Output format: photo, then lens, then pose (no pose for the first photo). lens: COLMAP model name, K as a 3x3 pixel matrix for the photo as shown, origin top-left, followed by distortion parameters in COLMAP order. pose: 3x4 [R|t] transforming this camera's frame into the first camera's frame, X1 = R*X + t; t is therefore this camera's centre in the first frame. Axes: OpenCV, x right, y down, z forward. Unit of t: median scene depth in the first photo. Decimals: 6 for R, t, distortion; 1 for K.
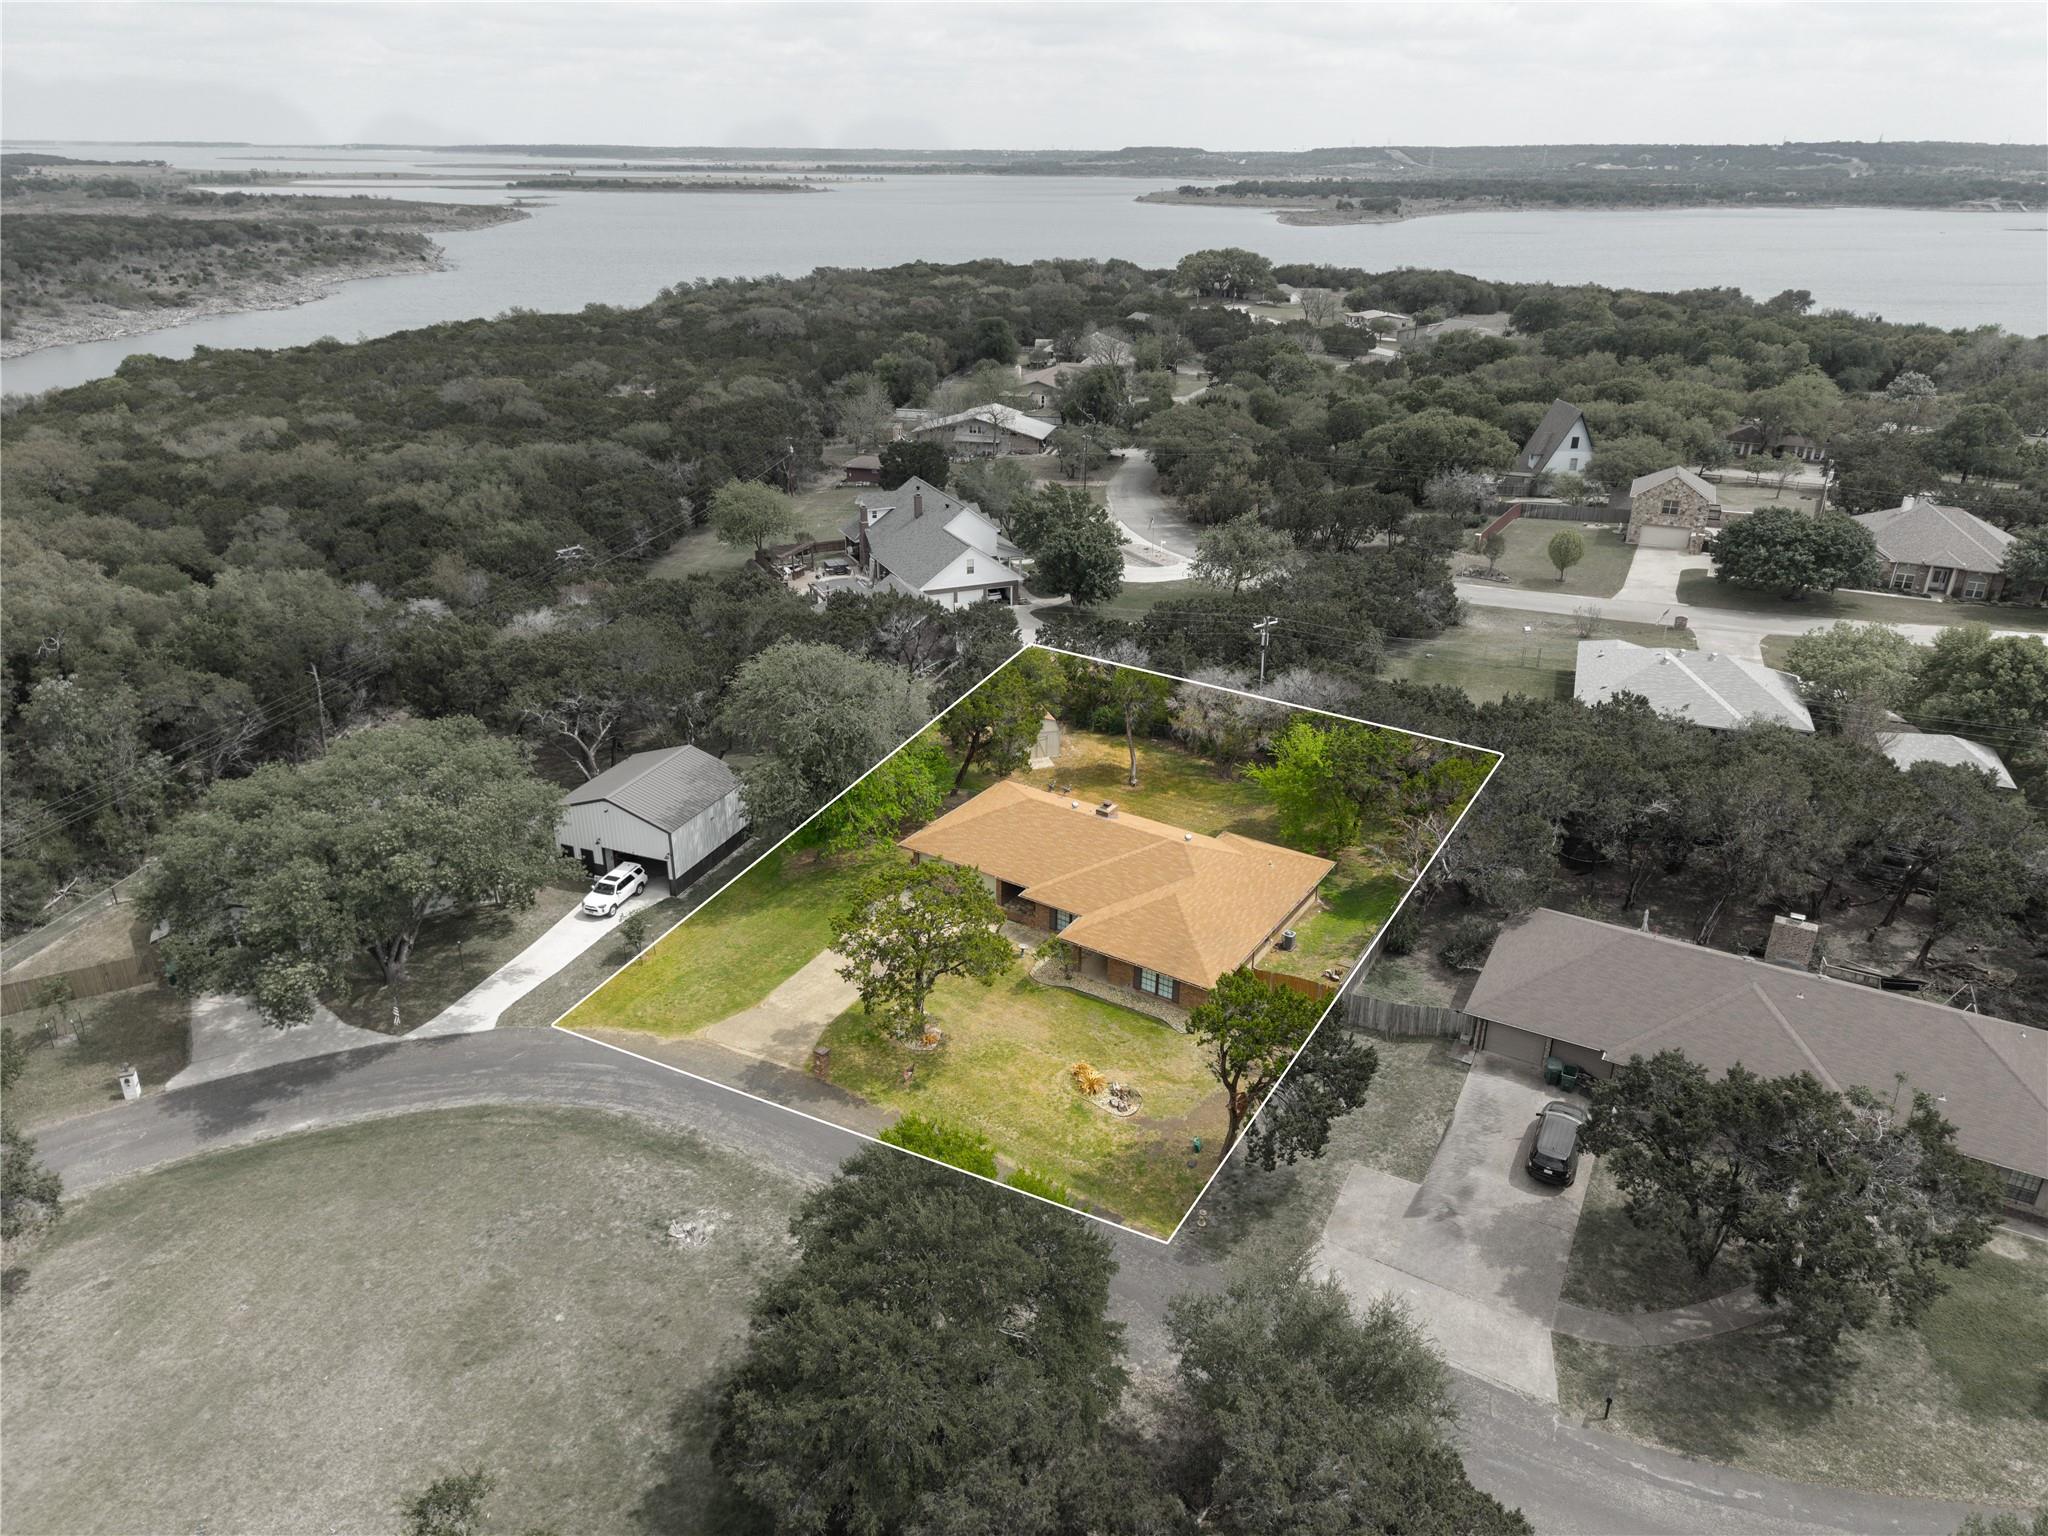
lens RADIAL K [[1370.9, 0, 1024.0], [0, 1370.9, 768.0], [0, 0, 1]] dist [0.021780, -0.004415]
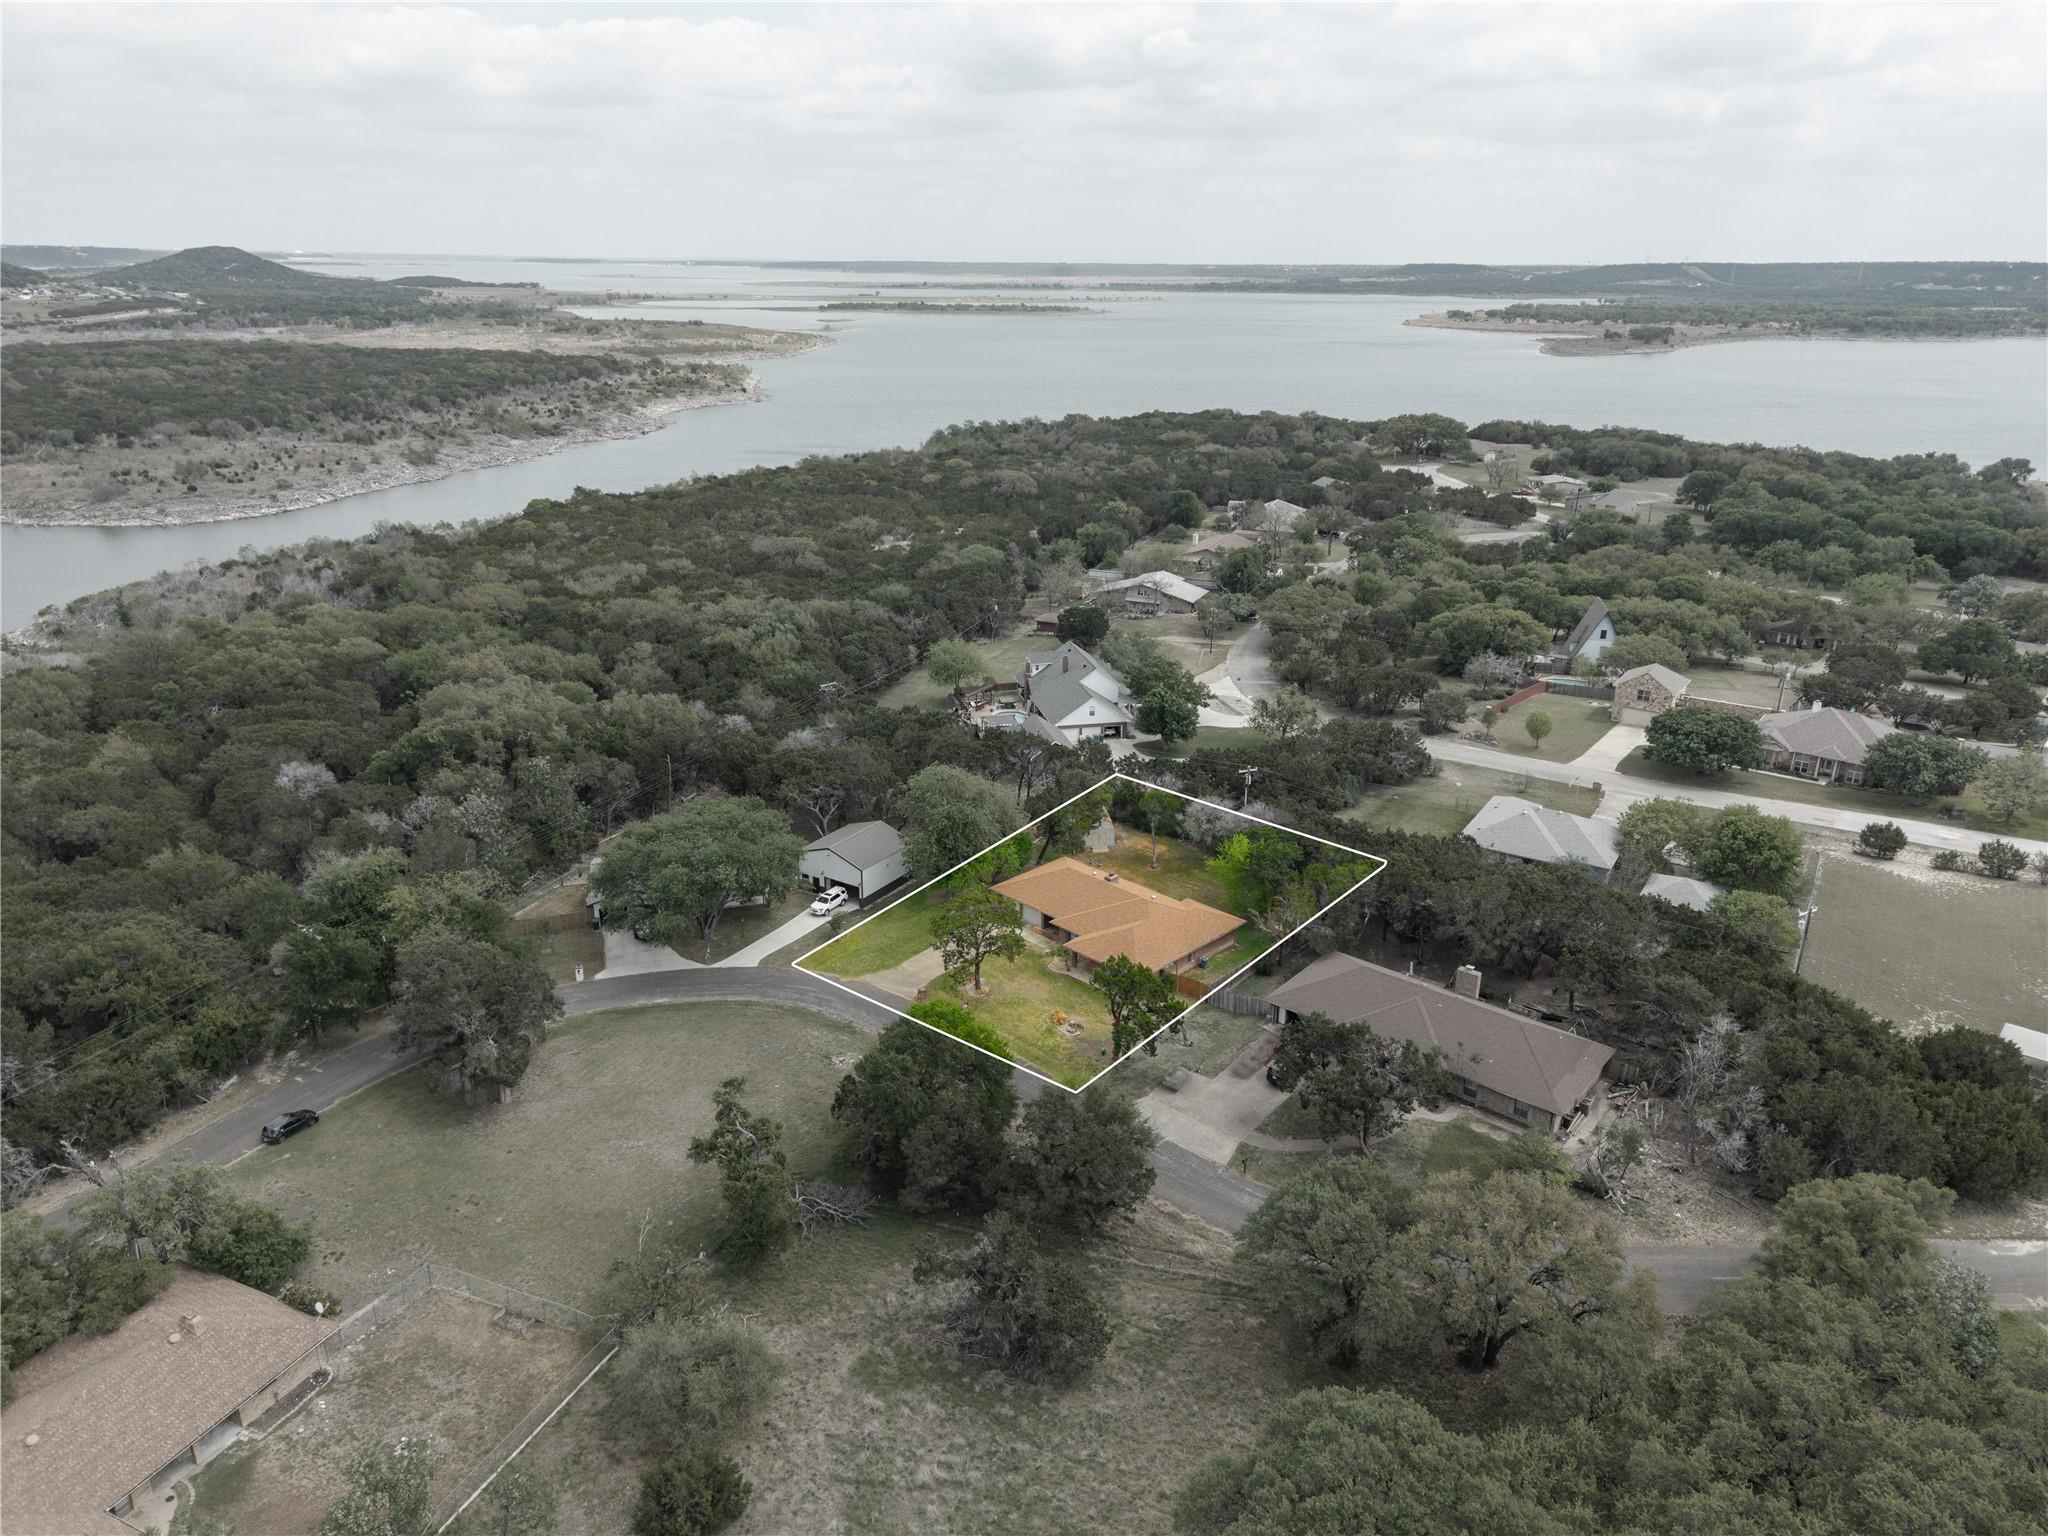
lens RADIAL K [[1364.5, 0, 1024.0], [0, 1364.5, 768.0], [0, 0, 1]] dist [0.062163, -0.052512]
pose [[0.981364, 0.067490, -0.179916, 0.125791], [-0.079496, 0.995006, -0.060366, 0.003130], [0.174944, 0.073544, 0.981828, -0.342765]]
